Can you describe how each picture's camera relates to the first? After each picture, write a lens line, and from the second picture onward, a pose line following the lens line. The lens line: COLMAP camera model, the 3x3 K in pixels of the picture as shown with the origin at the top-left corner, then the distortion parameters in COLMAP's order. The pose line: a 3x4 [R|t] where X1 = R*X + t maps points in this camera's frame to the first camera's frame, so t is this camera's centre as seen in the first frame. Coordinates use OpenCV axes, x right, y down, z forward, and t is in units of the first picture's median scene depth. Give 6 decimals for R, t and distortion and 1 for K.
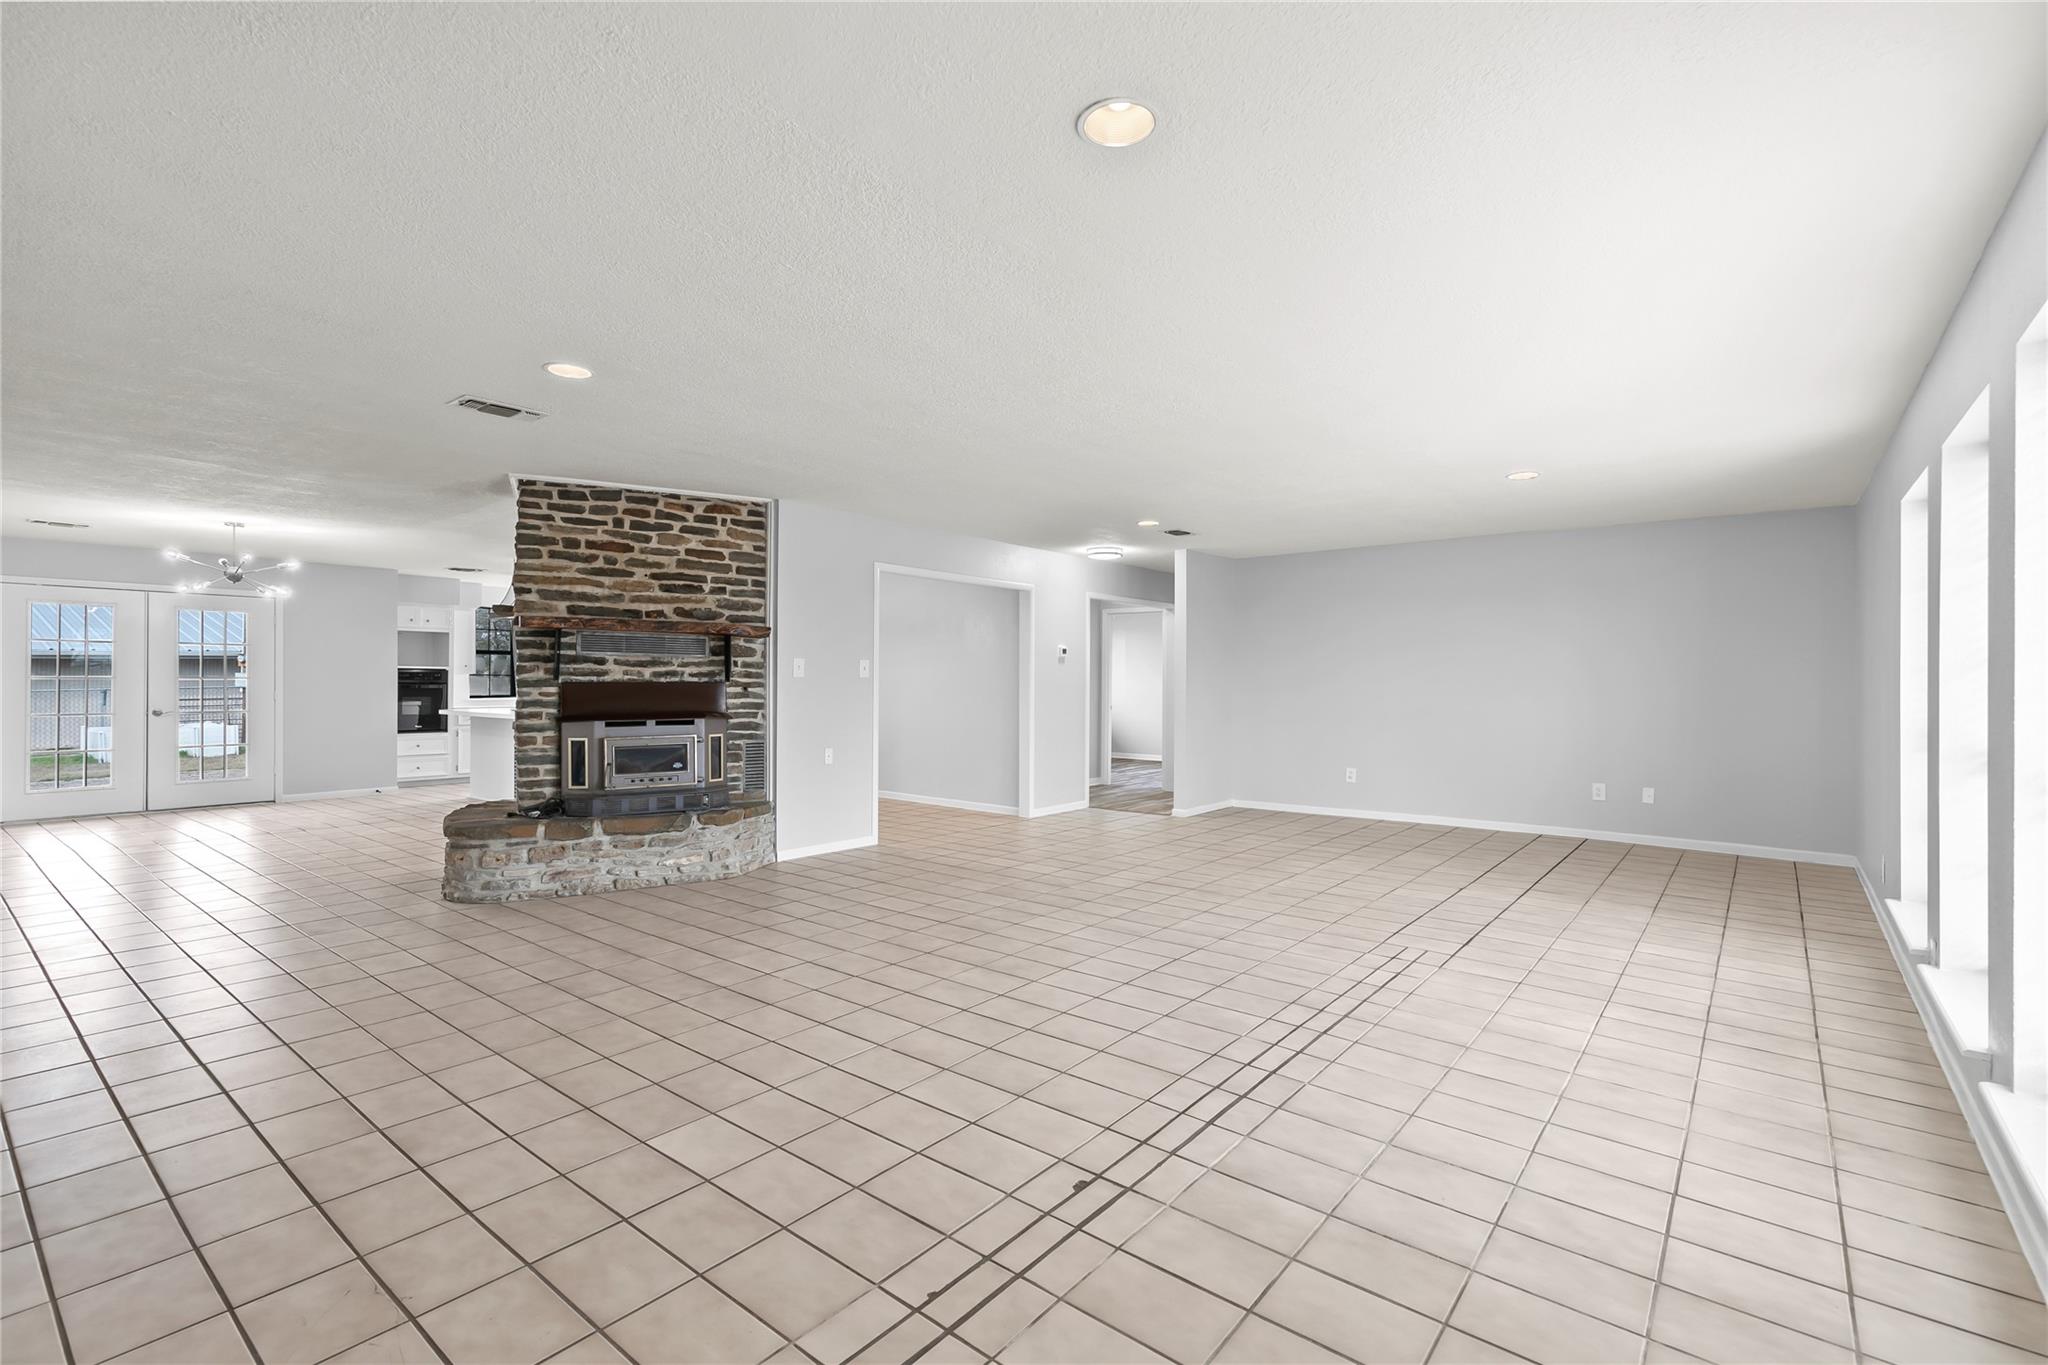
lens RADIAL K [[920.2, 0, 1024.0], [0, 920.2, 682.5], [0, 0, 1]] dist [0.002718, 0.000606]
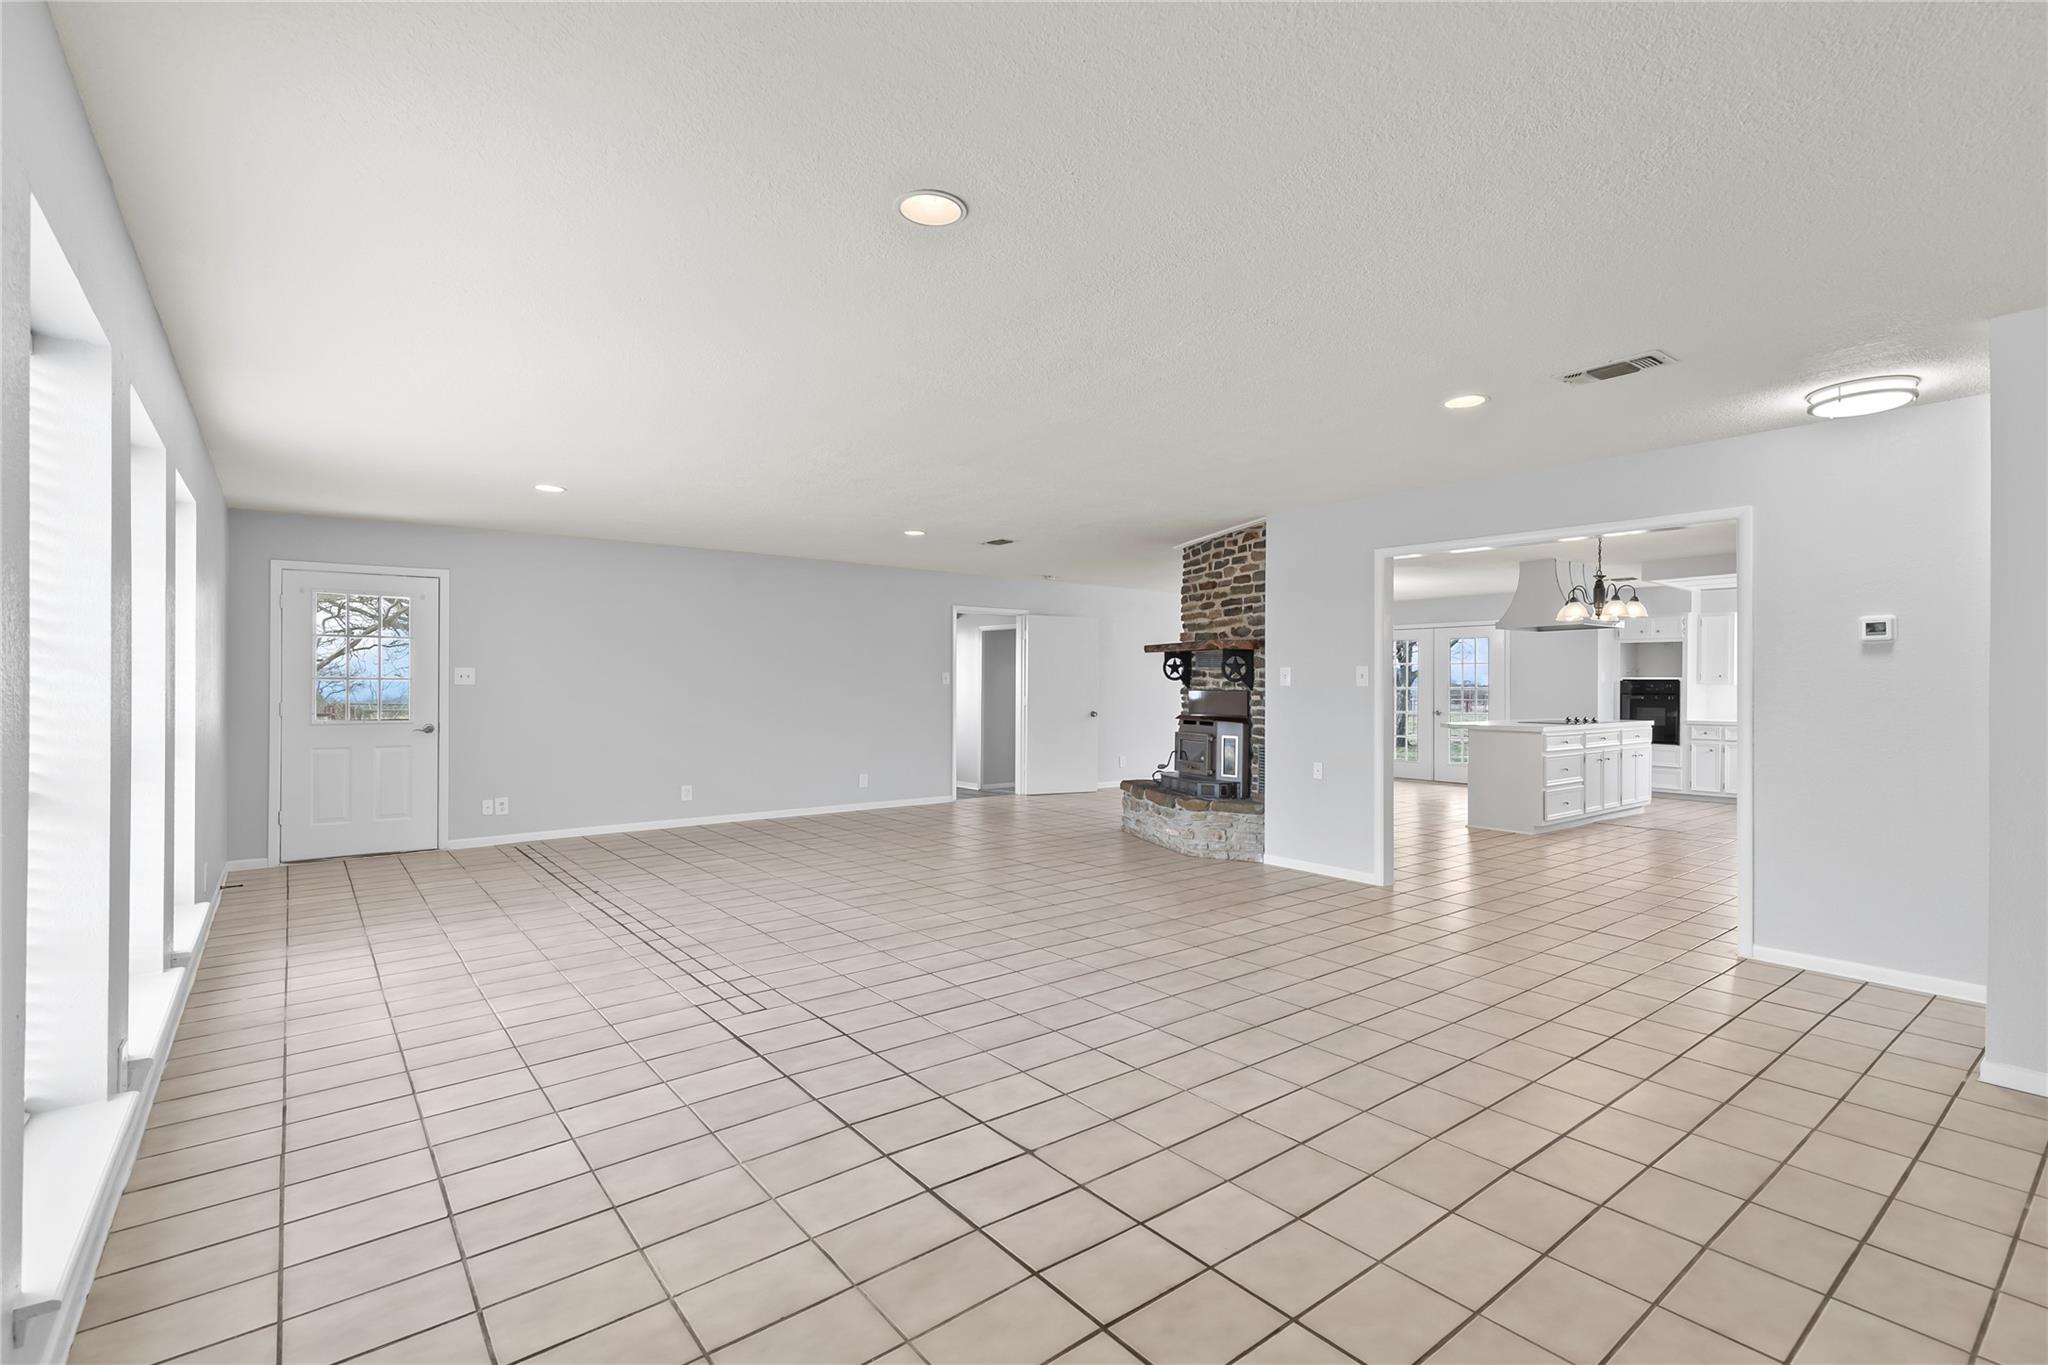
lens RADIAL K [[929.8, 0, 1043.4], [0, 929.8, 684.4], [0, 0, 1]] dist [0.002970, -0.000029]
pose [[-0.207115, -0.005159, -0.978303, 0.818513], [-0.007166, 0.999967, -0.003756, -0.002159], [0.978290, 0.006232, -0.207145, 0.976775]]
